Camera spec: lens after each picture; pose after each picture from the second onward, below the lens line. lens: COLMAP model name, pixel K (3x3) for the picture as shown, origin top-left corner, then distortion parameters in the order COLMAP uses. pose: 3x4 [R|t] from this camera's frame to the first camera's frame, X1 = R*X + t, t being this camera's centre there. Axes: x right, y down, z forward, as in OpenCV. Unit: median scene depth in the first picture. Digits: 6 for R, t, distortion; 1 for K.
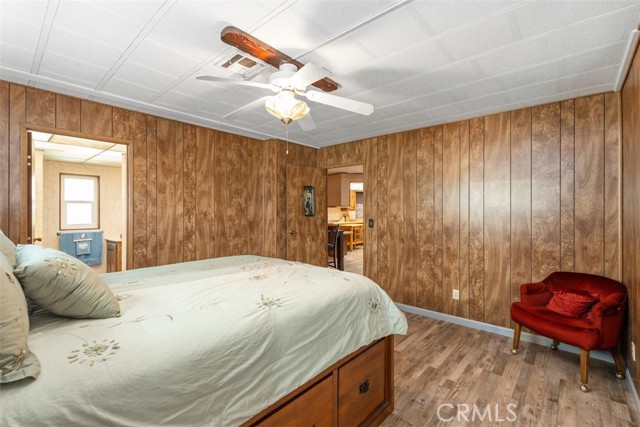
lens RADIAL K [[291.0, 0, 320.7], [0, 291.0, 209.9], [0, 0, 1]] dist [0.008934, 0.000393]
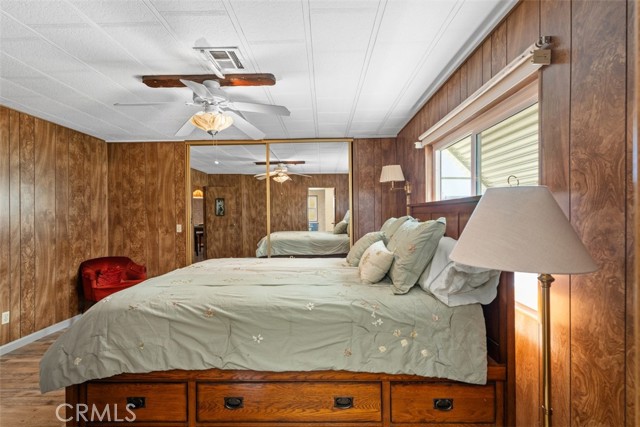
lens RADIAL K [[294.7, 0, 322.1], [0, 294.7, 215.2], [0, 0, 1]] dist [0.002170, 0.000123]
pose [[-0.655289, 0.000602, 0.755378, -0.810245], [0.000166, 1.000000, -0.000653, 0.002084], [-0.755378, -0.000302, -0.655289, 0.944570]]
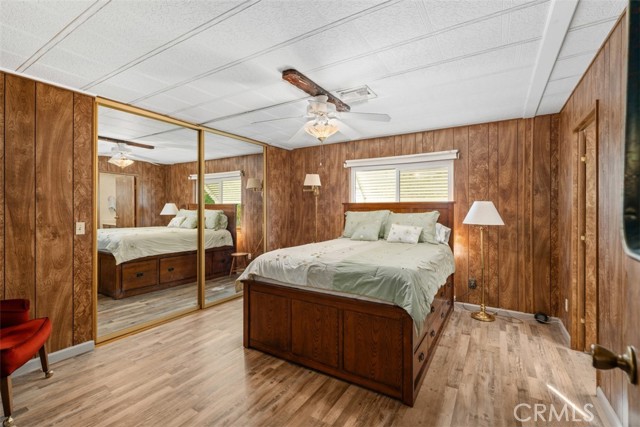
lens RADIAL K [[291.0, 0, 320.7], [0, 291.0, 209.9], [0, 0, 1]] dist [0.008934, 0.000393]
pose [[-0.984699, -0.001254, -0.174259, 0.076962], [0.000209, 0.999965, -0.008378, 0.014216], [0.174263, -0.008286, -0.984664, 1.518373]]
